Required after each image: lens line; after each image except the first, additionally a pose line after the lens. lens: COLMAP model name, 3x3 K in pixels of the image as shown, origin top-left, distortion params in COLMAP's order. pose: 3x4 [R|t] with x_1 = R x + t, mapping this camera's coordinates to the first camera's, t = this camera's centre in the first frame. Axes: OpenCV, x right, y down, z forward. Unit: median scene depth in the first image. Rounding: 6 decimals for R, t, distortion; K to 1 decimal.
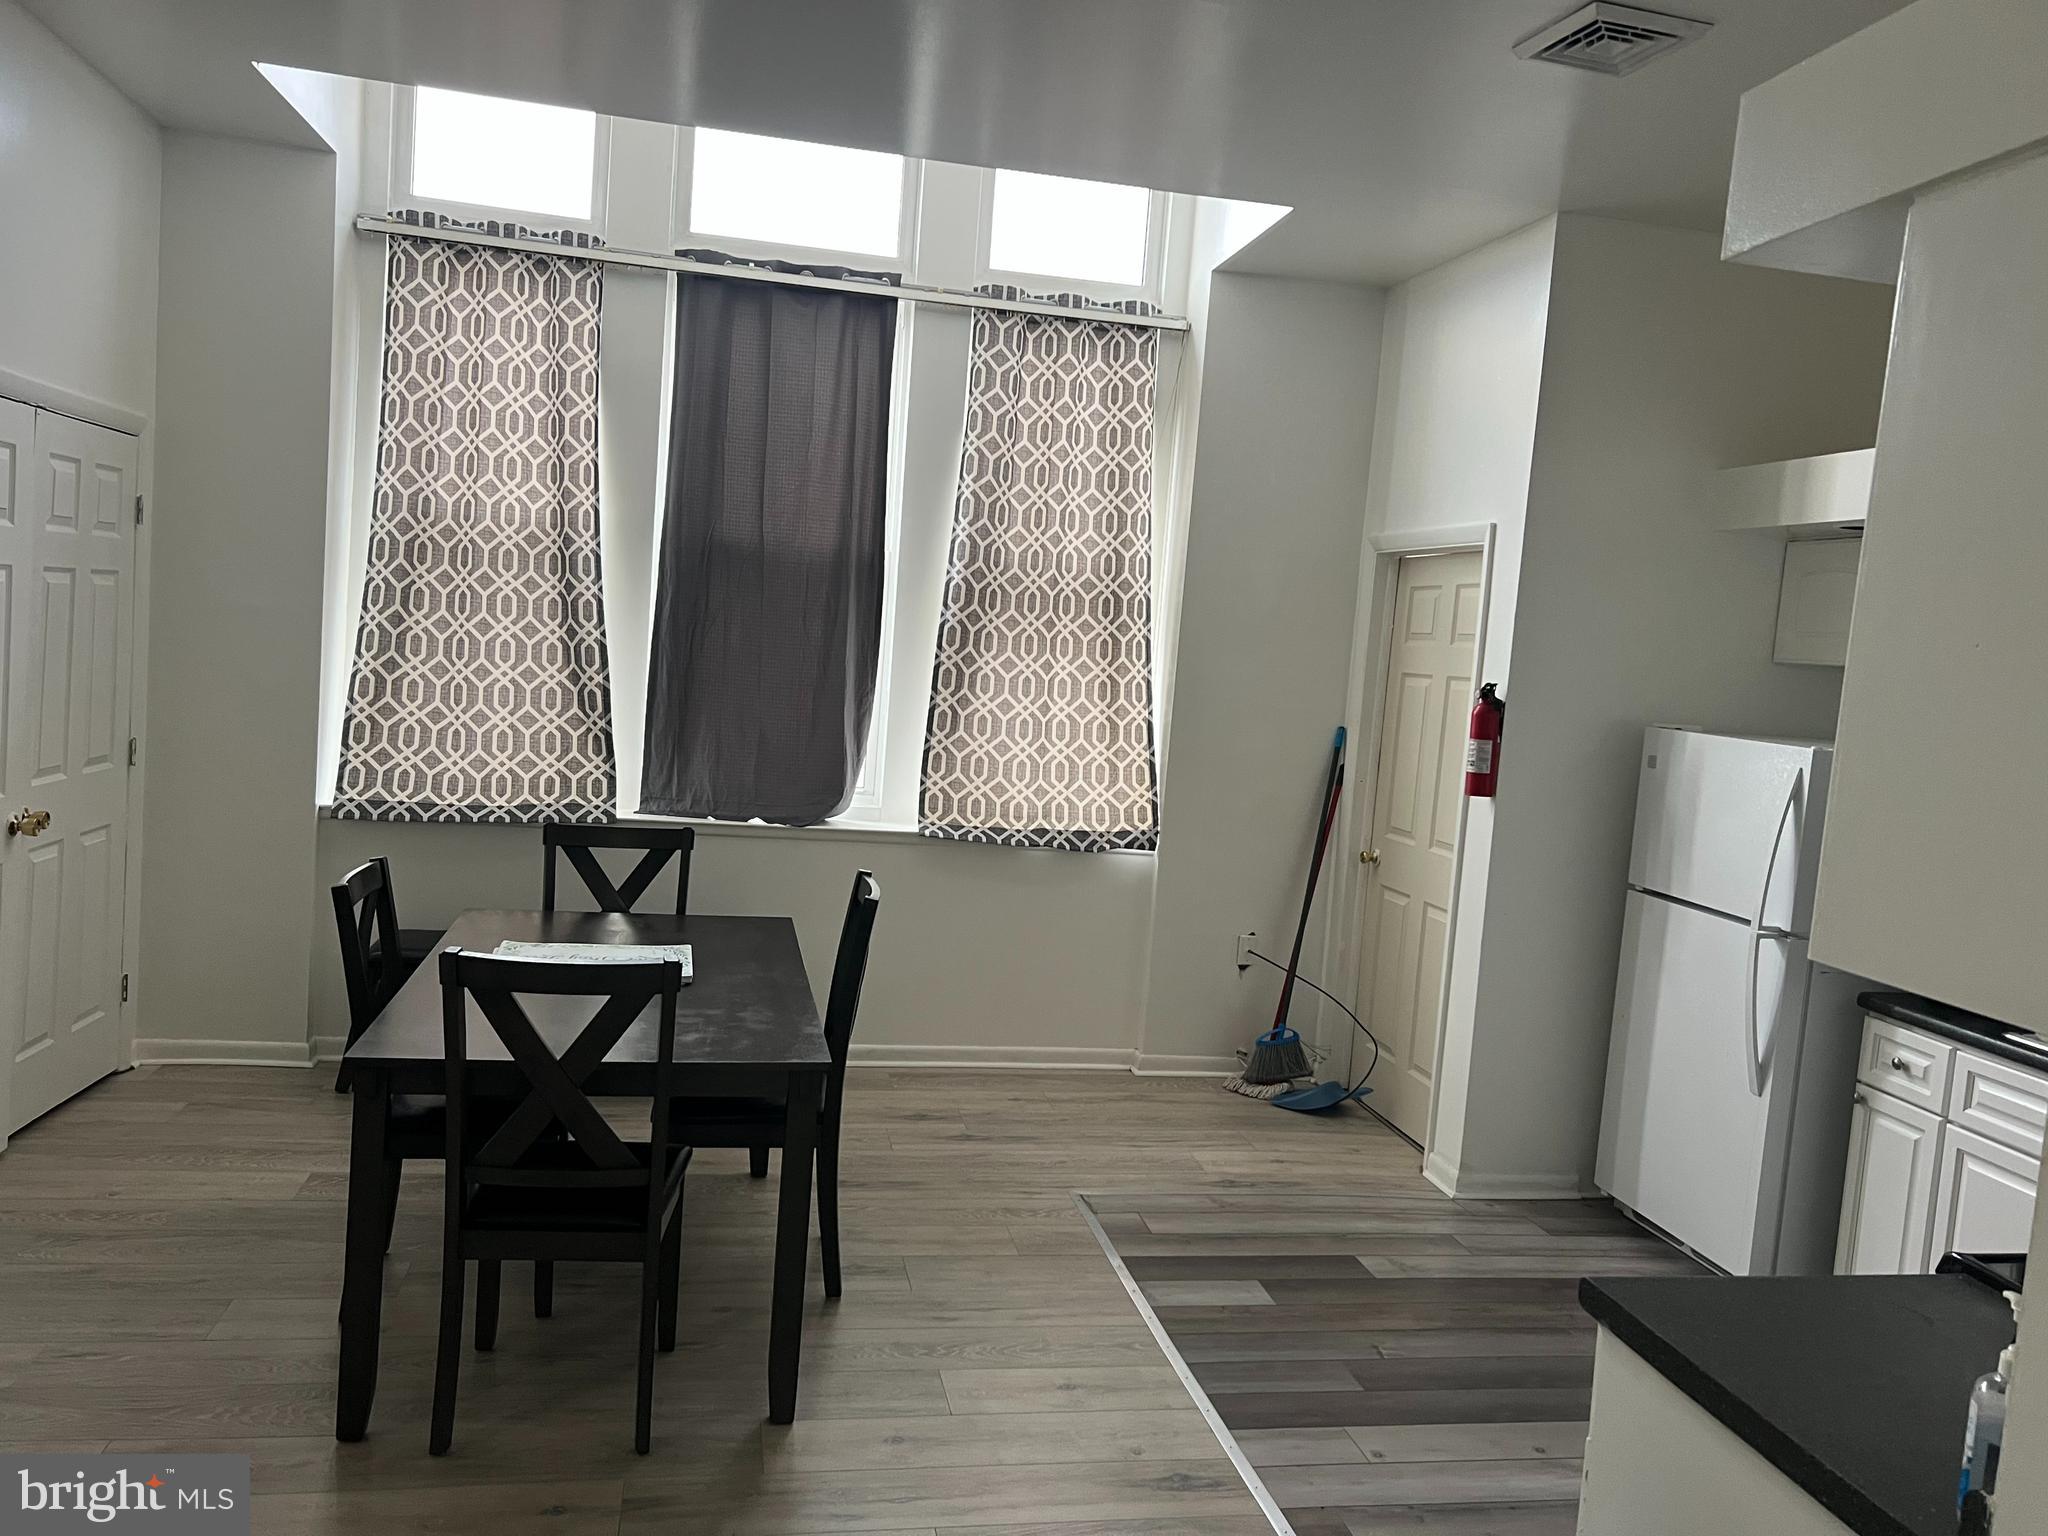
lens RADIAL K [[1542.6, 0, 1022.9], [0, 1542.6, 766.3], [0, 0, 1]] dist [0.029086, -0.024505]
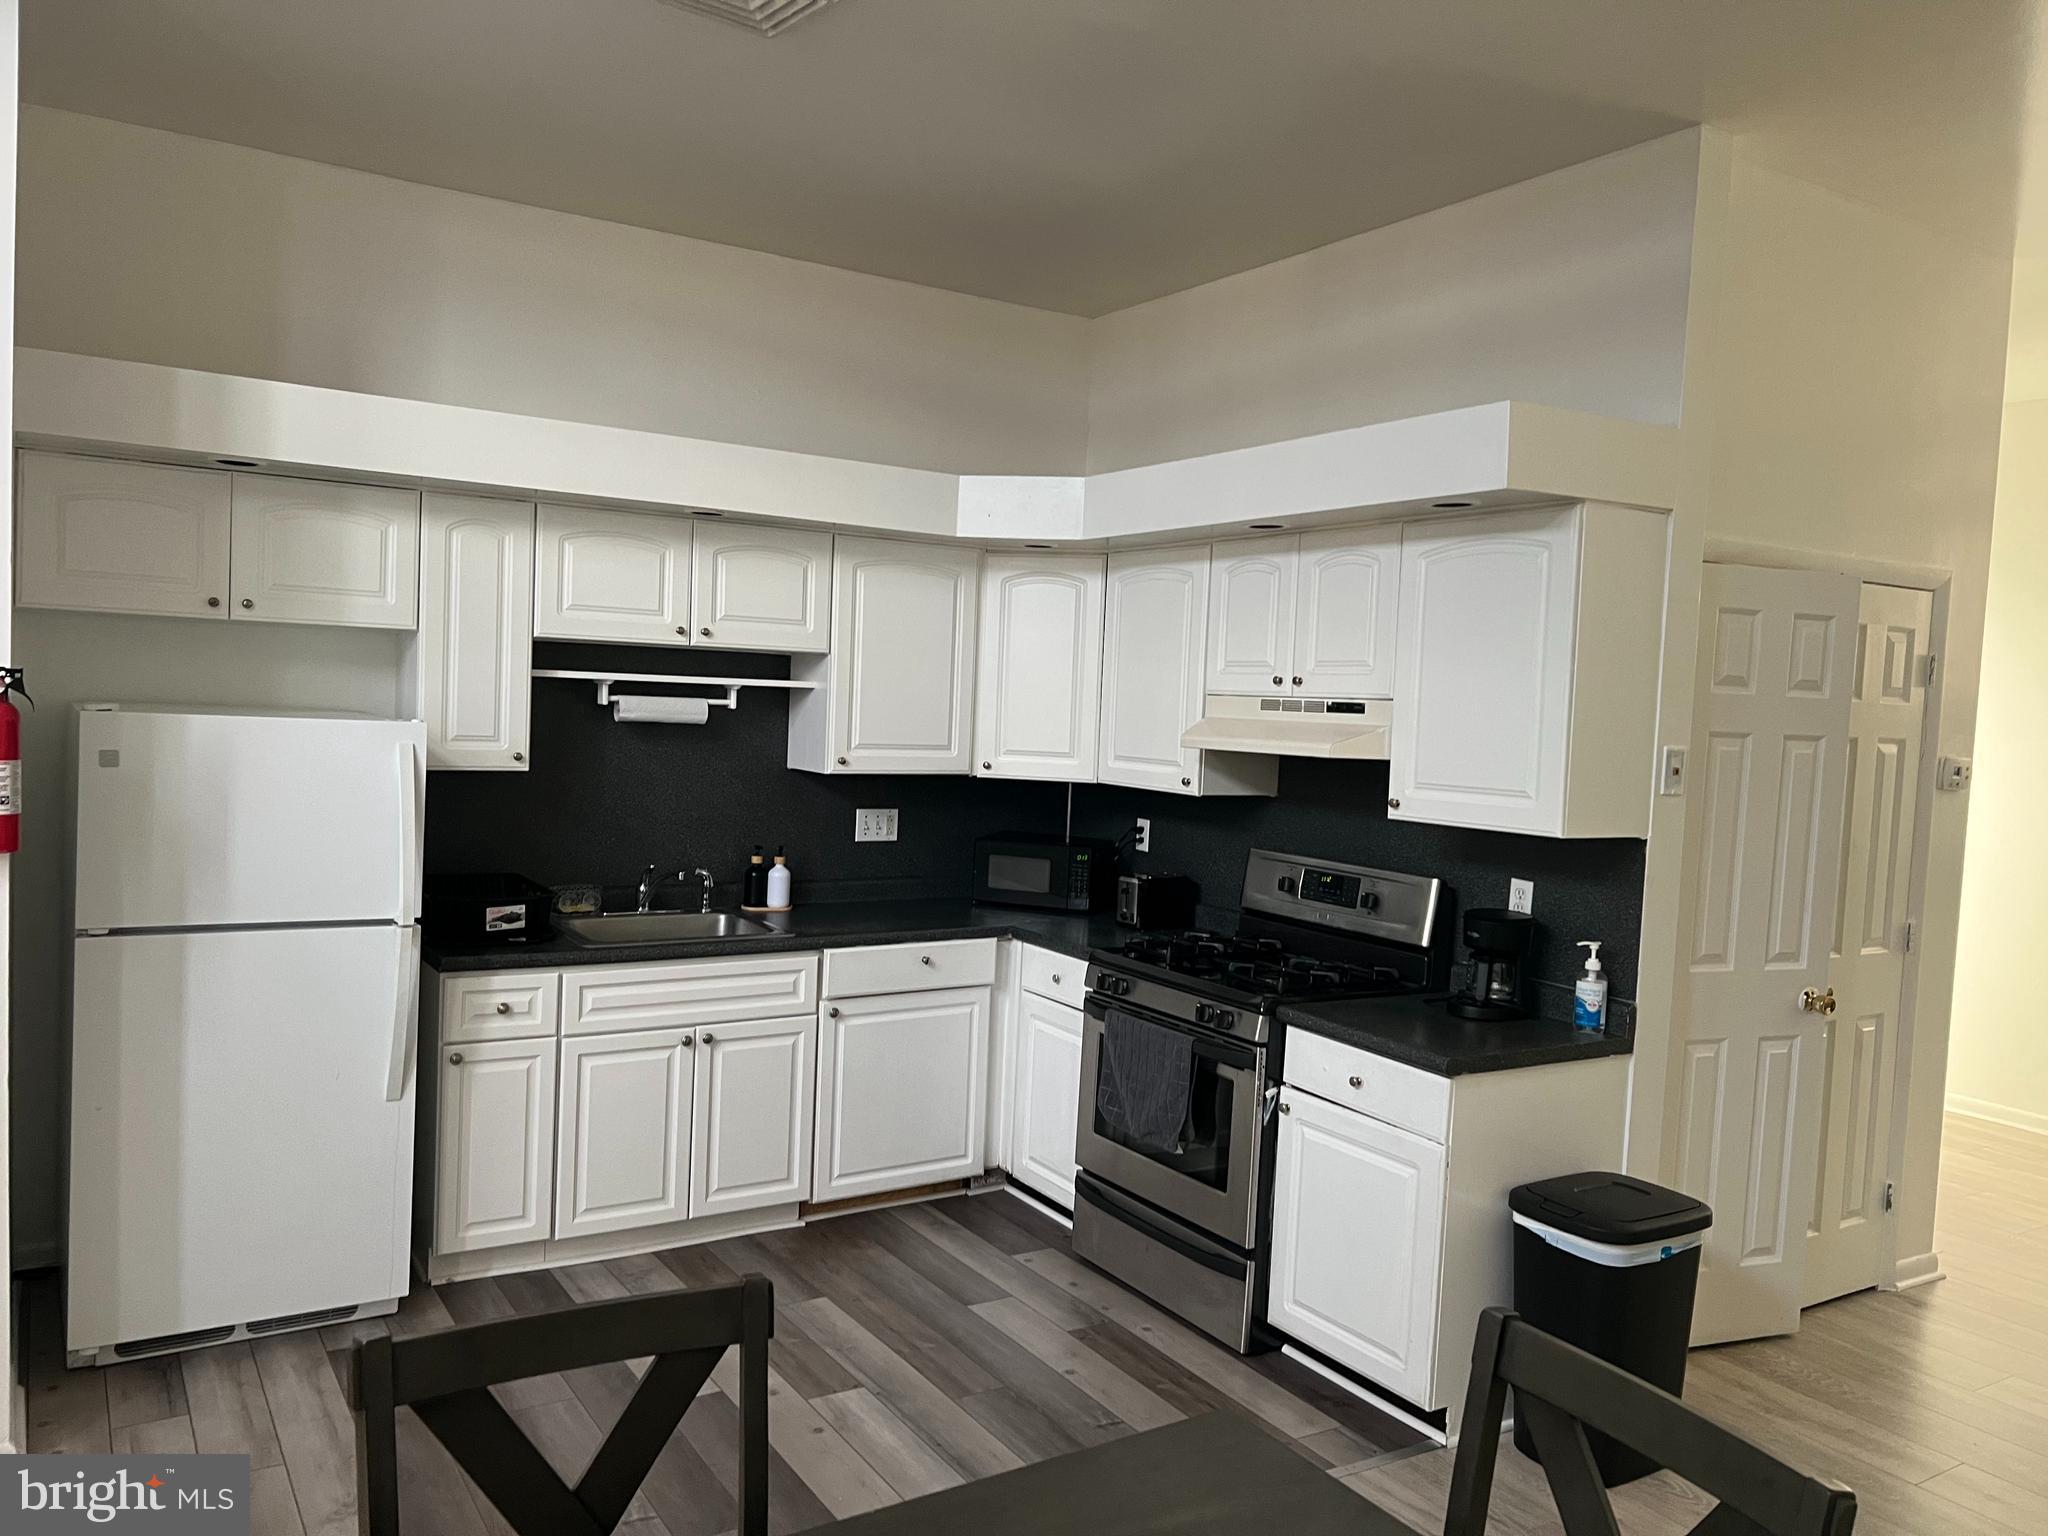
lens RADIAL K [[1542.6, 0, 1027.3], [0, 1542.6, 766.4], [0, 0, 1]] dist [0.029086, -0.024505]
pose [[-0.355853, -0.146933, 0.922919, -0.474459], [-0.000438, 0.987589, 0.157060, -0.127244], [-0.934542, 0.055486, -0.351501, 0.942085]]
